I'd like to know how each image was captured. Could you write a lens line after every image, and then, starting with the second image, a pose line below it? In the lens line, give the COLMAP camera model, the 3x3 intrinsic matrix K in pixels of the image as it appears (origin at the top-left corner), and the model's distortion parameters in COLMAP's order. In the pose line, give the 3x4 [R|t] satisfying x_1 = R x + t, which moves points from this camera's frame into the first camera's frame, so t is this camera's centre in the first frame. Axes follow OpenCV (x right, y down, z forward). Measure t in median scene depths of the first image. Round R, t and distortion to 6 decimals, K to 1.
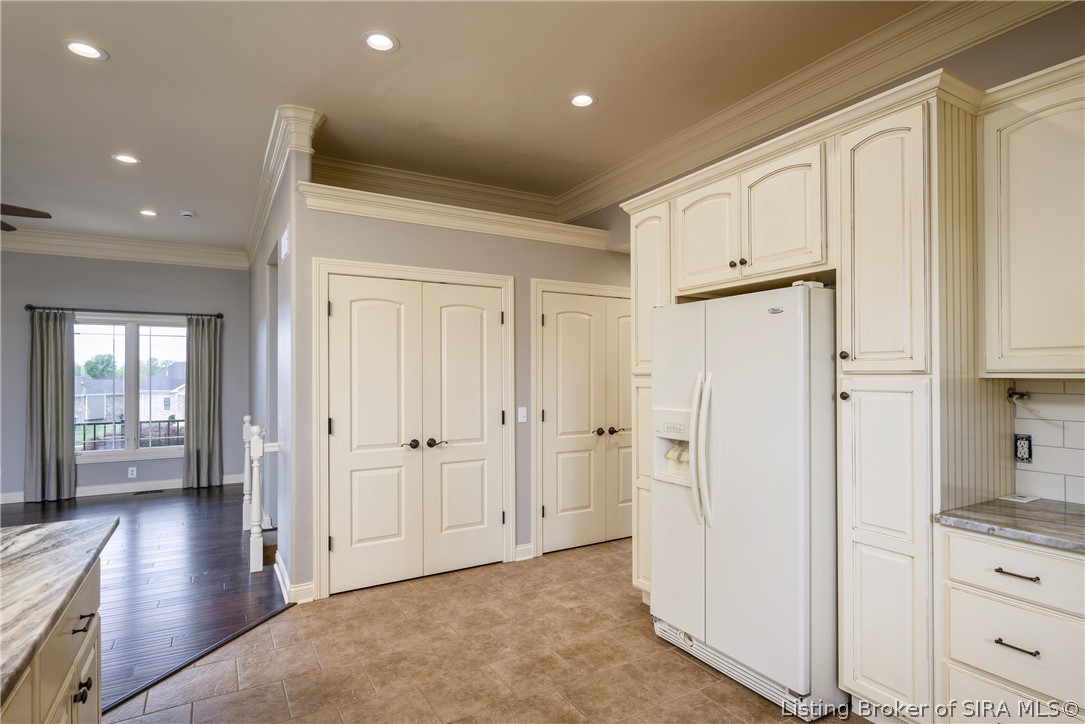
lens RADIAL K [[546.3, 0, 537.9], [0, 546.3, 366.6], [0, 0, 1]] dist [-0.000730, -0.001263]
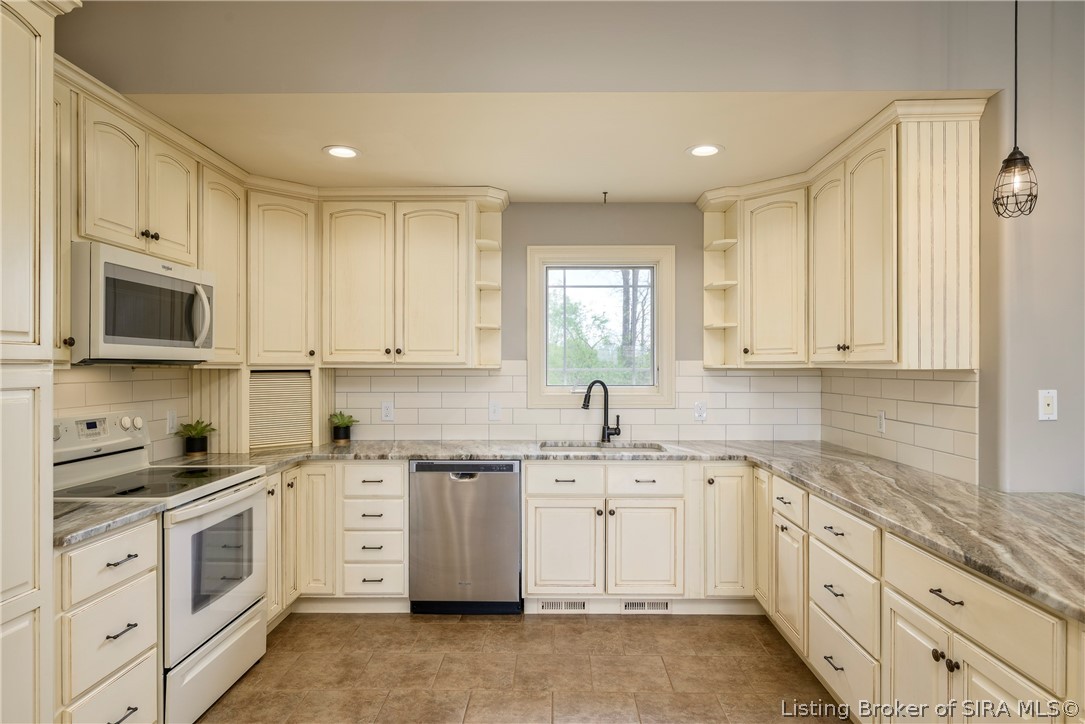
lens RADIAL K [[638.2, 0, 546.1], [0, 638.2, 372.0], [0, 0, 1]] dist [0.002239, -0.000377]
pose [[-0.852145, -0.002071, 0.523302, -0.414425], [-0.003798, 0.999990, -0.002227, 0.026446], [-0.523292, -0.003885, -0.852144, 1.556722]]
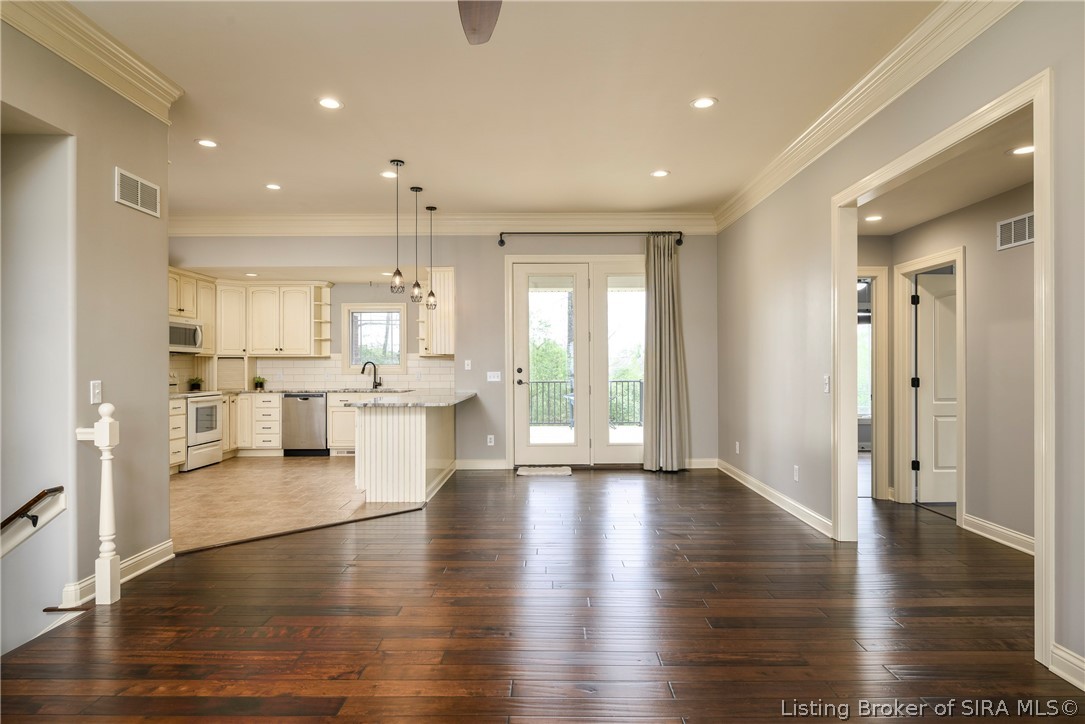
lens RADIAL K [[638.2, 0, 549.4], [0, 638.2, 369.8], [0, 0, 1]] dist [0.002239, -0.000377]
pose [[-0.860511, 0.004473, 0.509412, -3.296115], [-0.000072, 0.999960, -0.008903, 0.160631], [-0.509432, -0.007698, -0.860477, 3.276878]]
